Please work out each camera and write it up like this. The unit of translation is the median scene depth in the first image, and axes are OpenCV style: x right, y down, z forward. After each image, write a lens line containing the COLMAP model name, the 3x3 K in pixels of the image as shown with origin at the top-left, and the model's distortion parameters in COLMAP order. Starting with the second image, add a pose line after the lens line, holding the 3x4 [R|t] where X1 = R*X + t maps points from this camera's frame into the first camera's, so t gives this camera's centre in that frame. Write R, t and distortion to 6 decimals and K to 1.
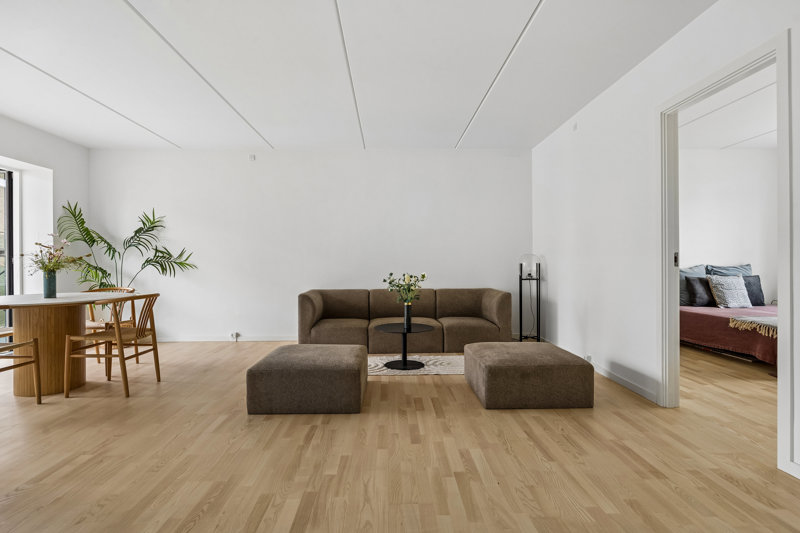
lens RADIAL K [[400.8, 0, 401.3], [0, 400.8, 263.6], [0, 0, 1]] dist [0.000056, -0.000507]
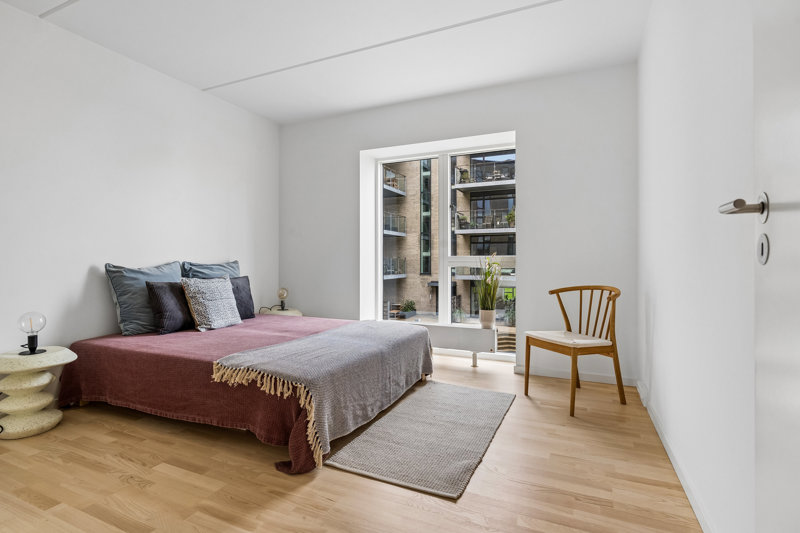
lens RADIAL K [[403.4, 0, 400.0], [0, 403.4, 266.5], [0, 0, 1]] dist [0.003189, 0.000213]
pose [[0.439476, -0.007003, 0.898227, 0.360828], [-0.001910, 0.999960, 0.008730, 0.004887], [-0.898252, -0.005552, 0.439445, 0.436970]]
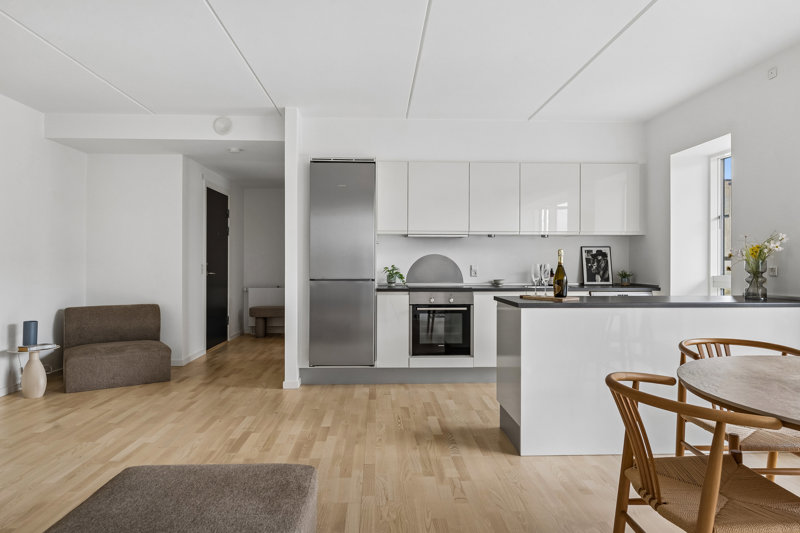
lens RADIAL K [[504.0, 0, 397.0], [0, 504.0, 260.4], [0, 0, 1]] dist [0.001696, 0.001025]
pose [[-0.999876, 0.001514, -0.015647, -0.623647], [0.001534, 0.999998, -0.001249, -0.053003], [0.015645, -0.001273, -0.999877, 2.238961]]
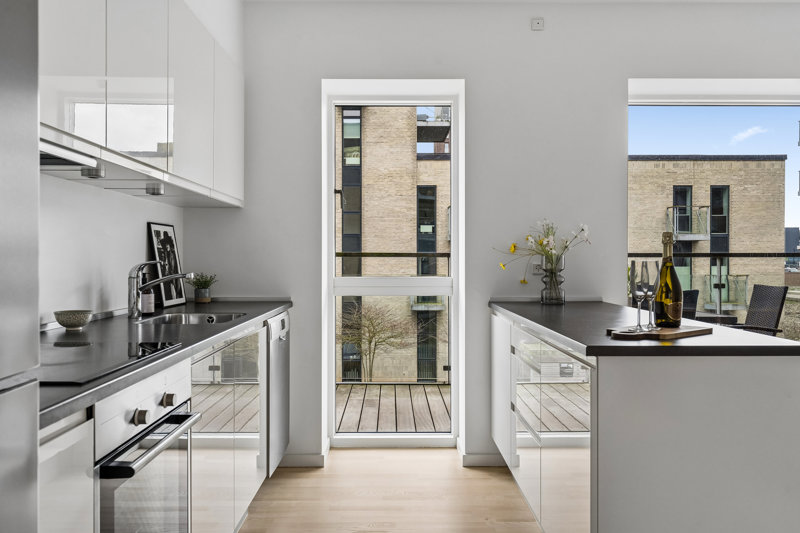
lens RADIAL K [[659.9, 0, 400.0], [0, 659.9, 266.5], [0, 0, 1]] dist [0.001967, -0.002731]
pose [[-0.006864, 0.013967, -0.999879, -0.146968], [-0.002221, 0.999900, 0.013982, -0.047596], [0.999974, 0.002317, -0.006832, 0.359952]]
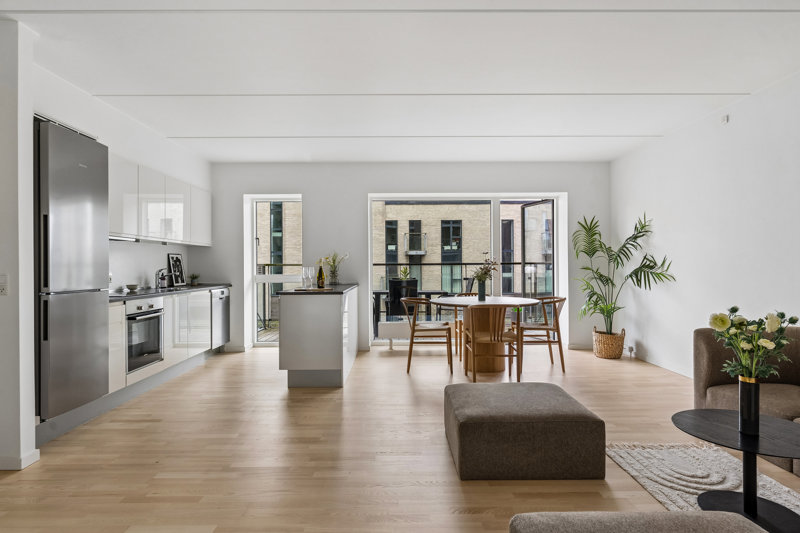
lens RADIAL K [[449.8, 0, 400.0], [0, 449.8, 266.5], [0, 0, 1]] dist [0.015797, 0.000430]
pose [[-0.007868, 0.003175, -0.999964, 0.979457], [0.004037, 0.999987, 0.003143, -0.052090], [0.999961, -0.004012, -0.007881, 1.138441]]
